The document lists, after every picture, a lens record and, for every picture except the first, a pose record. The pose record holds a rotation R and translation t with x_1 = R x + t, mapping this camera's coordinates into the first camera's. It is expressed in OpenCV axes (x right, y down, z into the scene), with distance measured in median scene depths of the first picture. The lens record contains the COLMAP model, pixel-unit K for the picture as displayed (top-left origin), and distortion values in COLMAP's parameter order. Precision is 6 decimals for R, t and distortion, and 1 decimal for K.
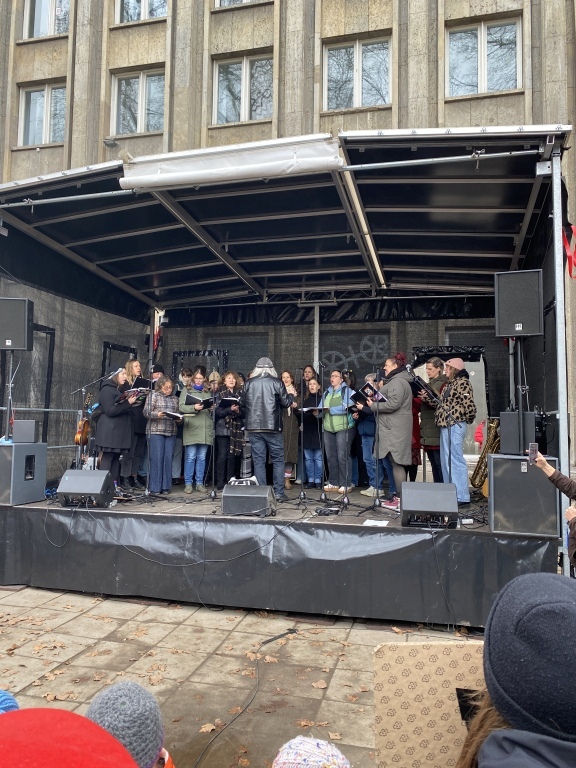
lens RADIAL K [[577.0, 0, 288.0], [0, 577.0, 384.0], [0, 0, 1]] dist [0.014903, 0.001610]
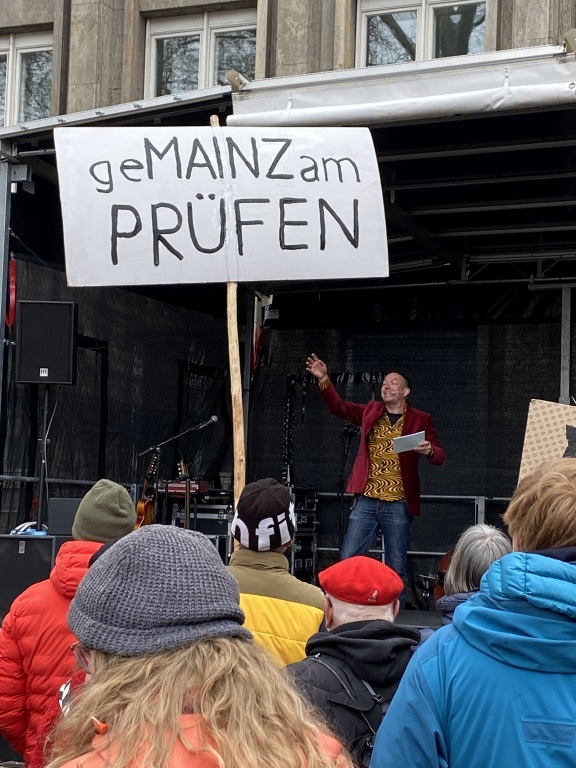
lens RADIAL K [[1503.9, 0, 288.0], [0, 1503.9, 384.0], [0, 0, 1]] dist [0.217949, -0.088439]
pose [[0.985887, 0.004588, -0.167349, 0.032319], [-0.009071, 0.999620, -0.026032, -0.013117], [0.167166, 0.027183, 0.985554, -0.372311]]
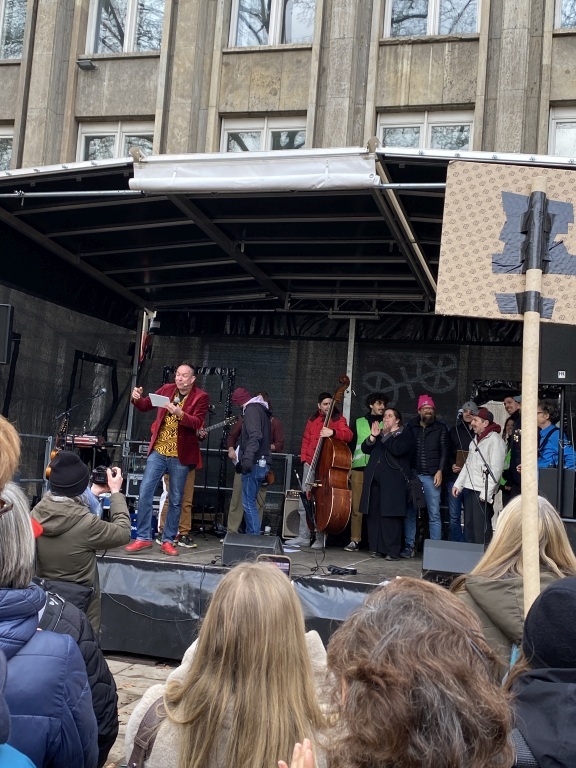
lens RADIAL K [[936.2, 0, 288.0], [0, 936.2, 384.0], [0, 0, 1]] dist [0.172310, -0.566608]
pose [[0.997788, 0.055997, -0.035823, 0.013117], [-0.056853, 0.998109, -0.023356, -0.013394], [0.034448, 0.025341, 0.999085, -0.263282]]
